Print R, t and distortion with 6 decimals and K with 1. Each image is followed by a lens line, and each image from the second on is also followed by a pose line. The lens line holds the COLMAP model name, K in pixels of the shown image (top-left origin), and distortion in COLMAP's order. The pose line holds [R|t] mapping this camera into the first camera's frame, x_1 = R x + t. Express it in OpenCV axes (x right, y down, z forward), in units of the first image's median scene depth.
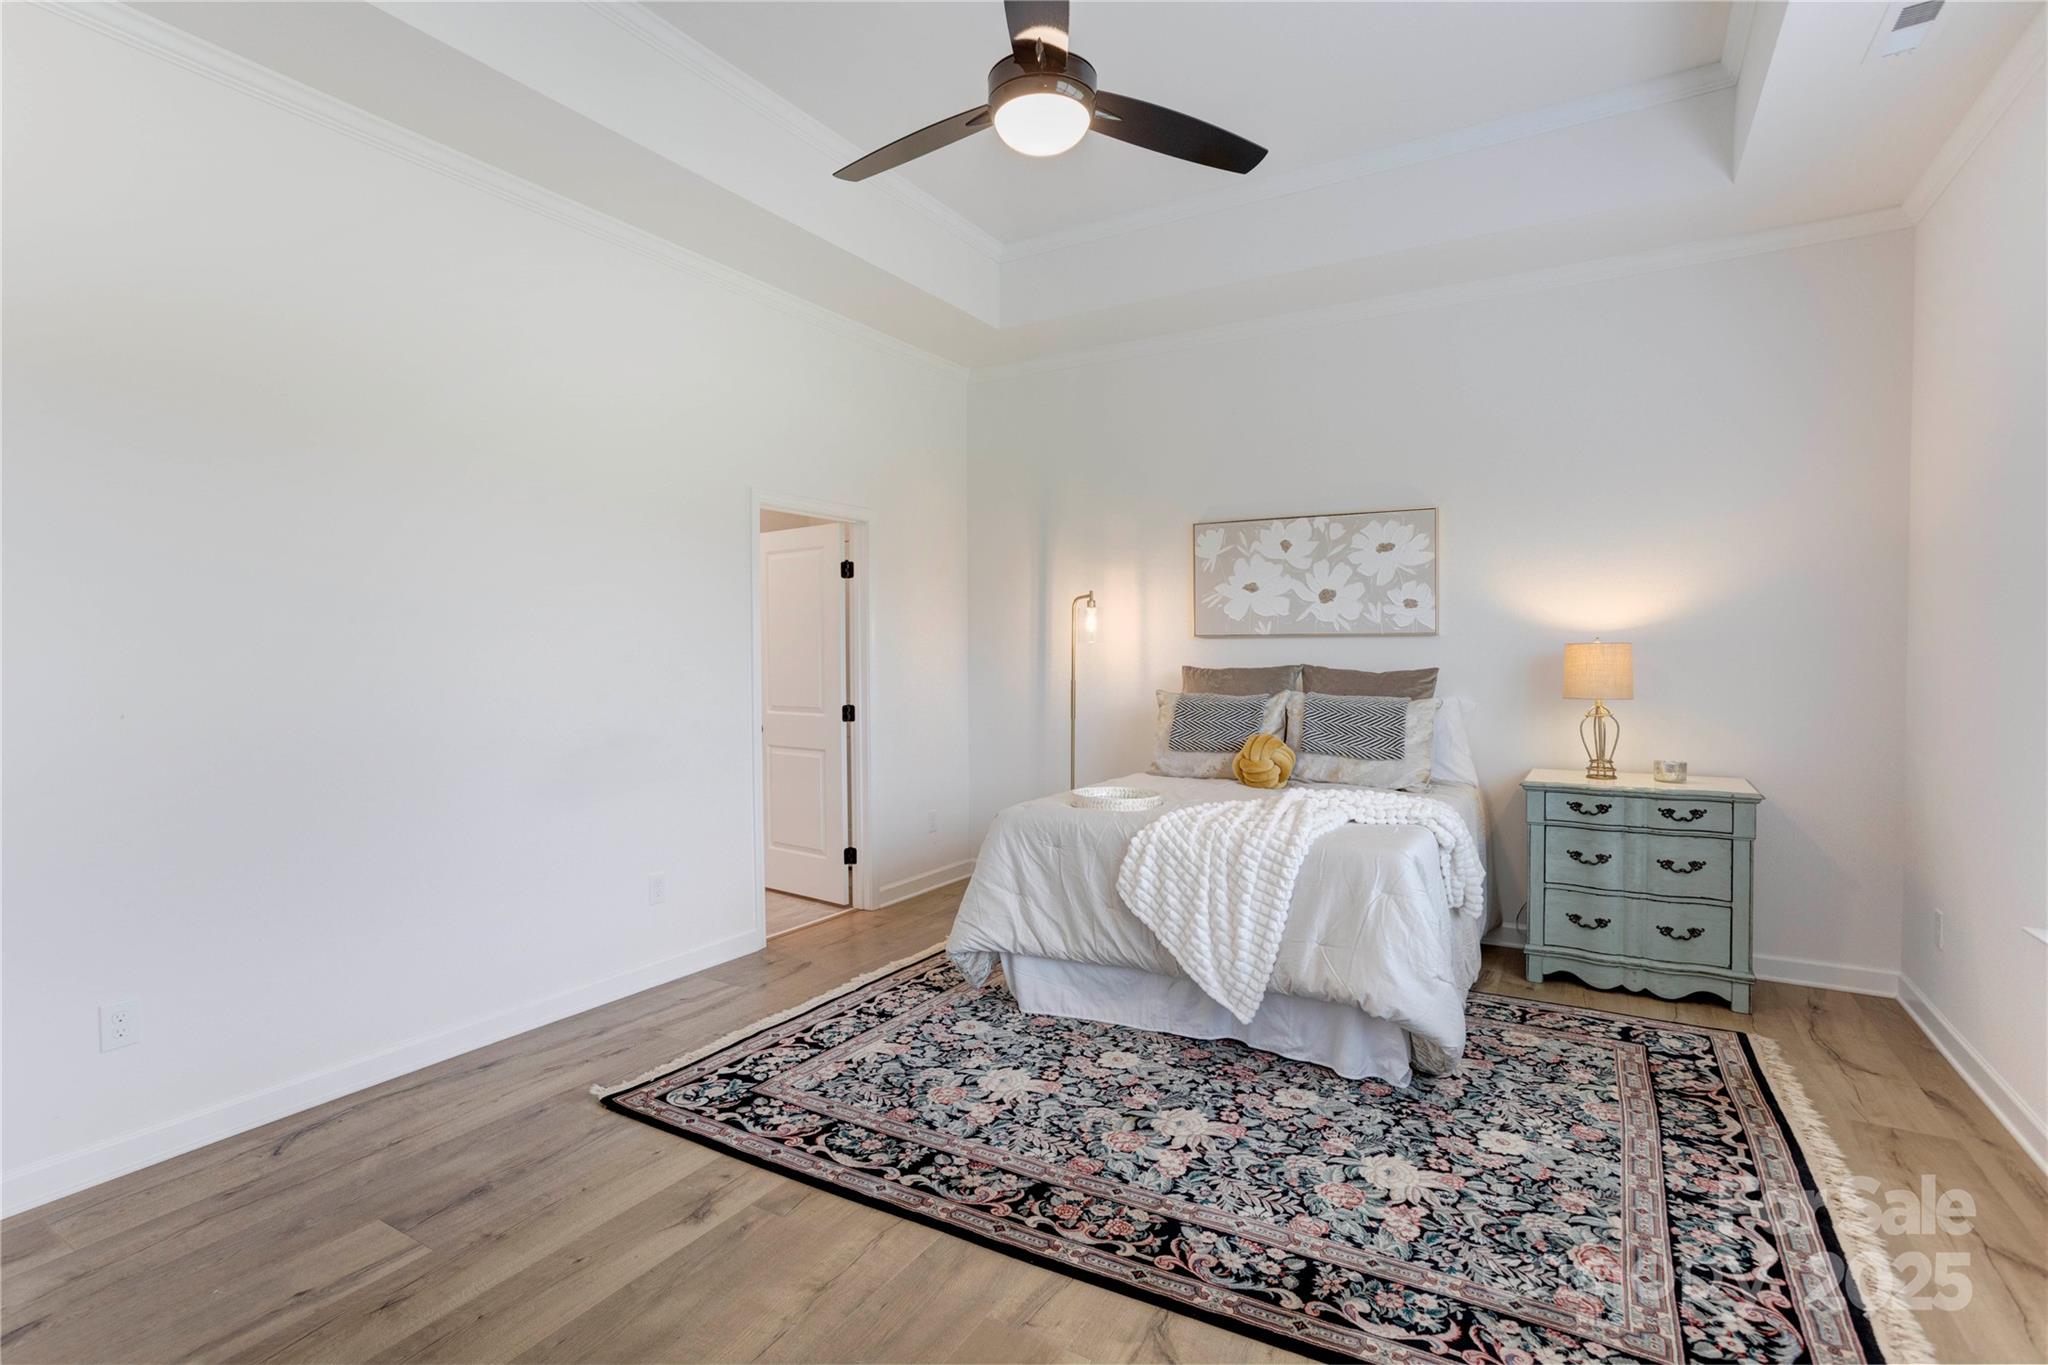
lens RADIAL K [[1014.7, 0, 1020.5], [0, 1014.7, 672.2], [0, 0, 1]] dist [-0.043566, 0.030819]
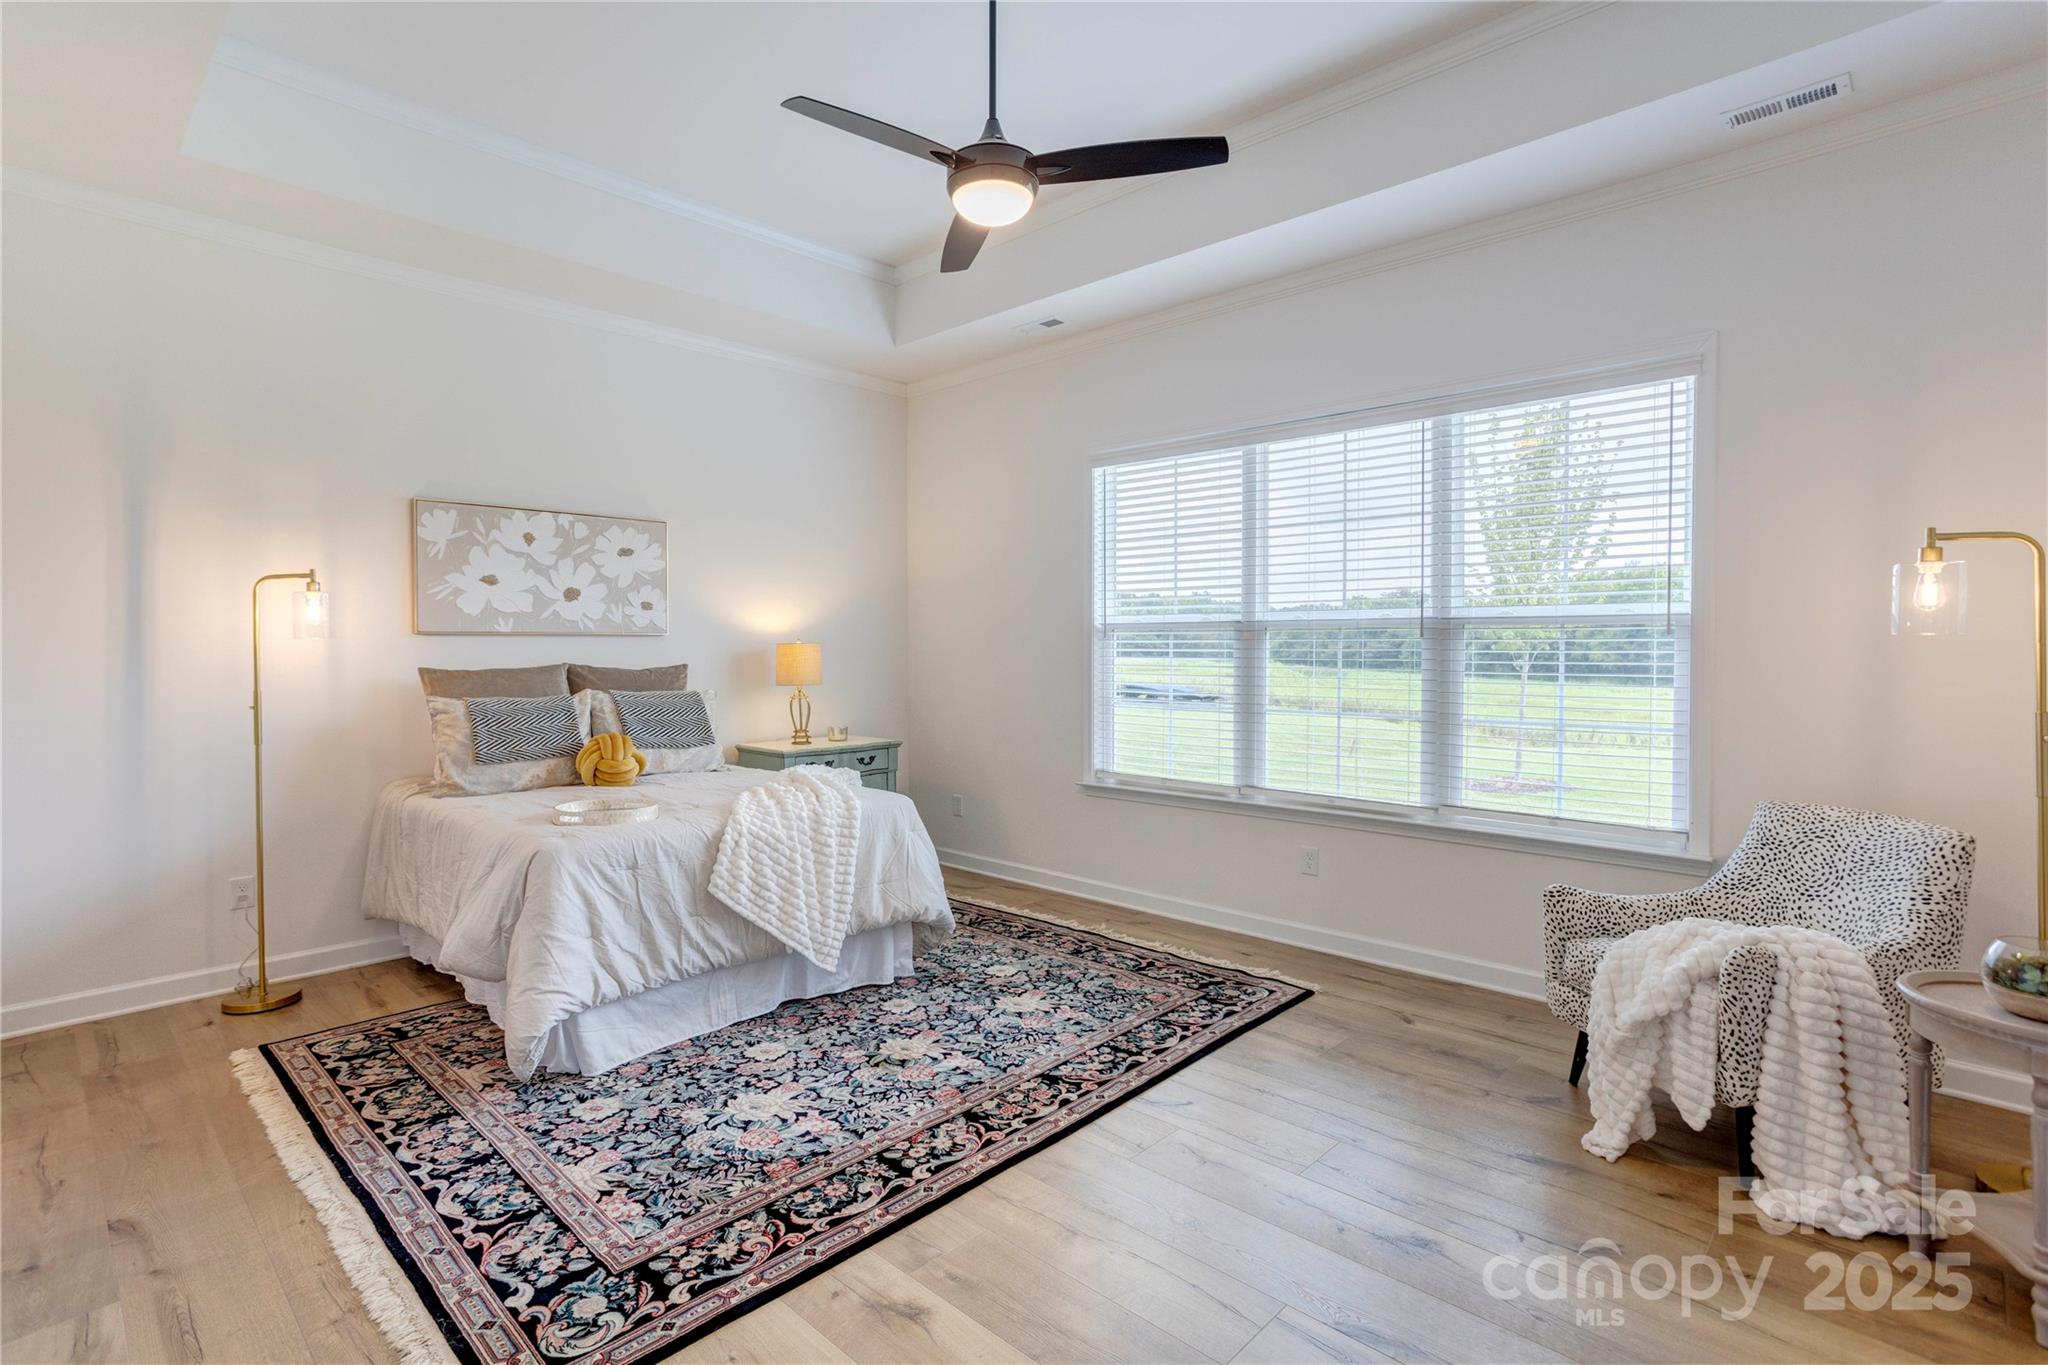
lens RADIAL K [[1014.7, 0, 996.8], [0, 1014.7, 657.5], [0, 0, 1]] dist [-0.043566, 0.030819]
pose [[0.210811, -0.006352, 0.977506, -0.853882], [0.020662, 0.999784, 0.002041, -0.009609], [-0.977308, 0.019767, 0.210897, 0.559056]]
